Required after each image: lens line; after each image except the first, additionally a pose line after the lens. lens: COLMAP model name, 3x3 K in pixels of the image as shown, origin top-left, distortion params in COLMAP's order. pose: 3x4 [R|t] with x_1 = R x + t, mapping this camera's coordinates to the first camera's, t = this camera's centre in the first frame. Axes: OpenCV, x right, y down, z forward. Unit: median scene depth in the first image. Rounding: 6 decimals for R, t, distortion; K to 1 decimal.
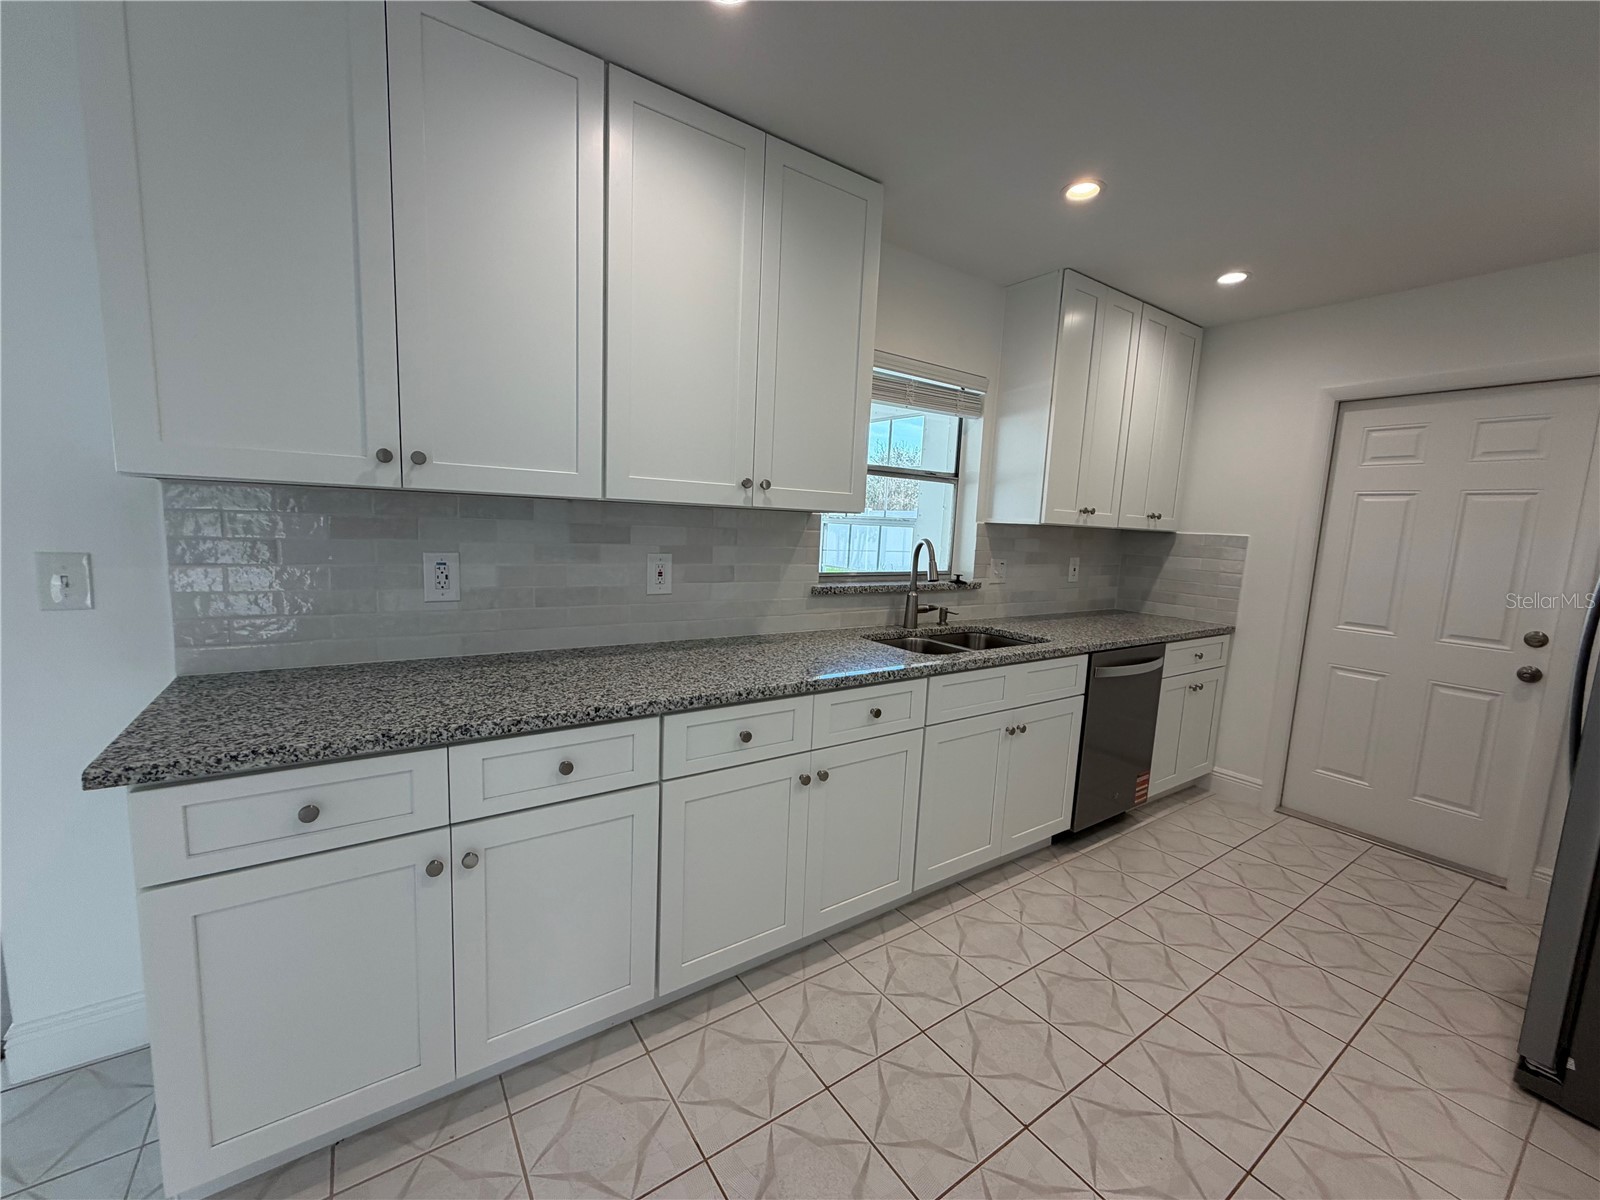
lens RADIAL K [[634.9, 0, 800.0], [0, 634.9, 600.0], [0, 0, 1]] dist [0.001961, 0.000616]
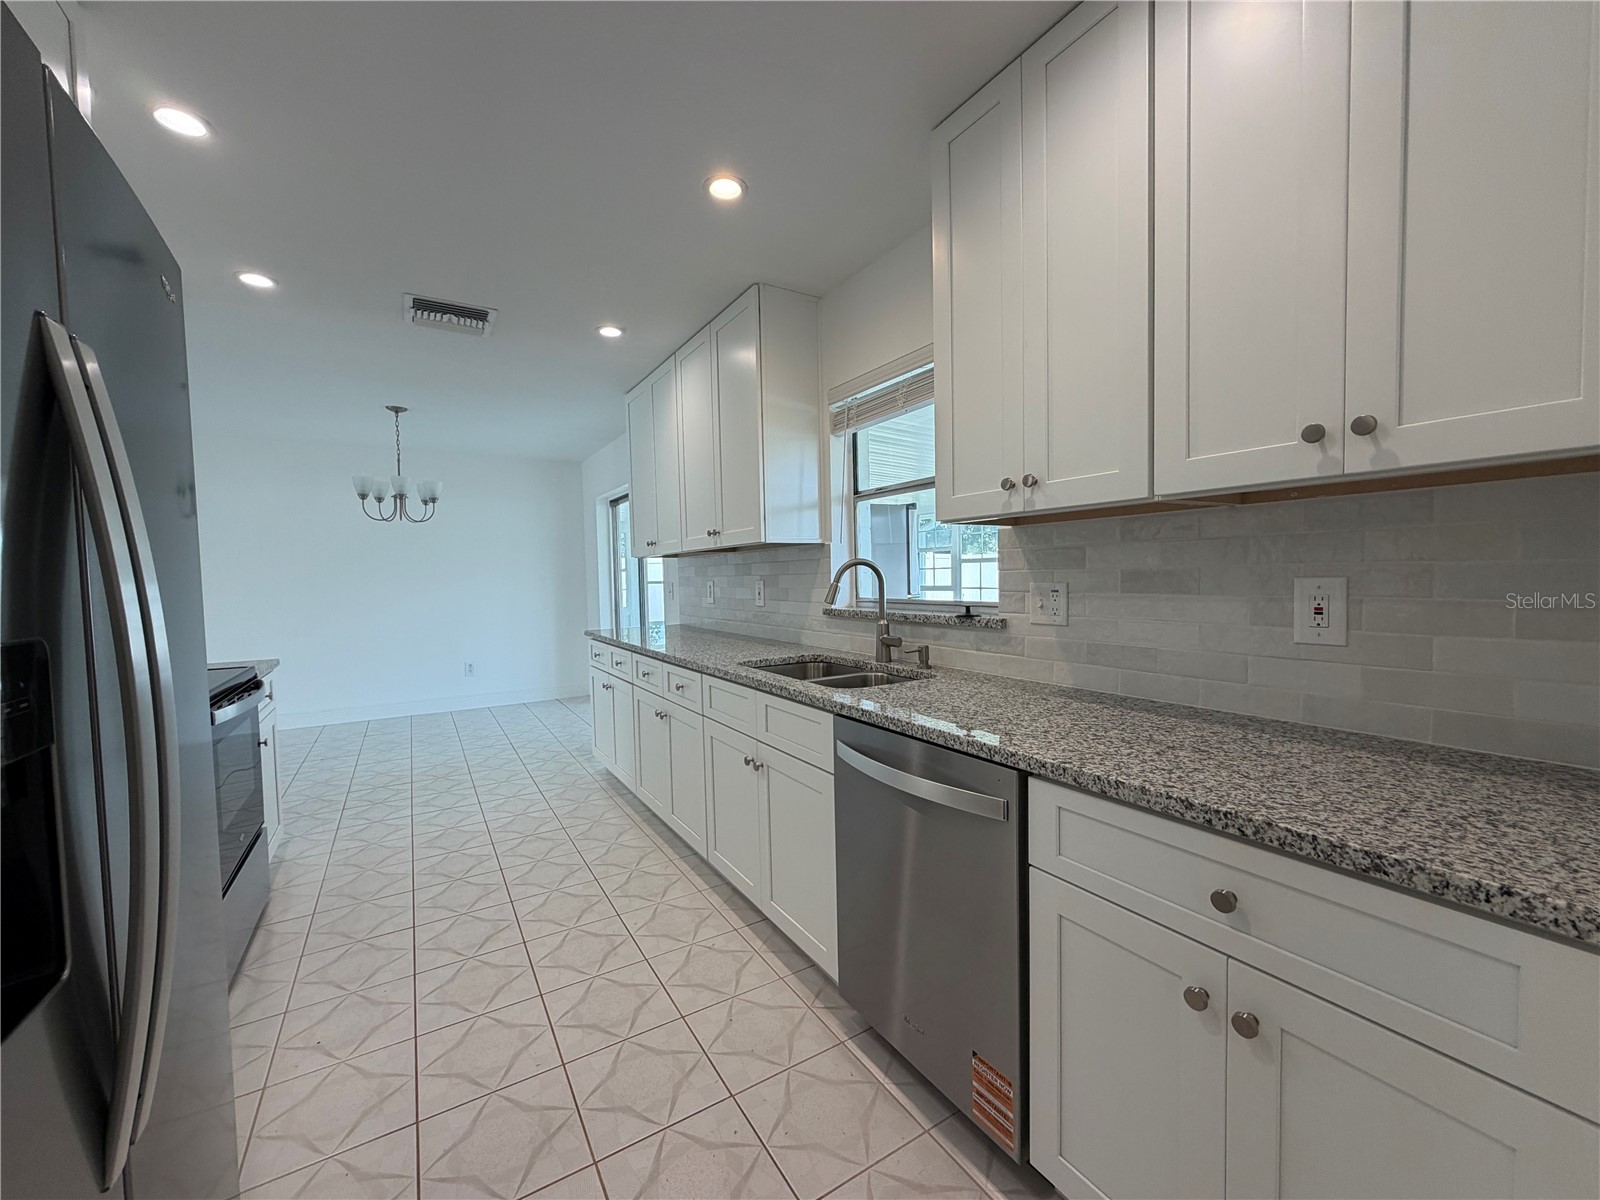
lens RADIAL K [[634.9, 0, 800.0], [0, 634.9, 600.0], [0, 0, 1]] dist [0.001961, 0.000616]
pose [[-0.052621, -0.002458, -0.998612, 1.174628], [-0.102165, 0.994763, 0.002935, -0.034709], [0.993375, 0.102177, -0.052597, 1.033047]]
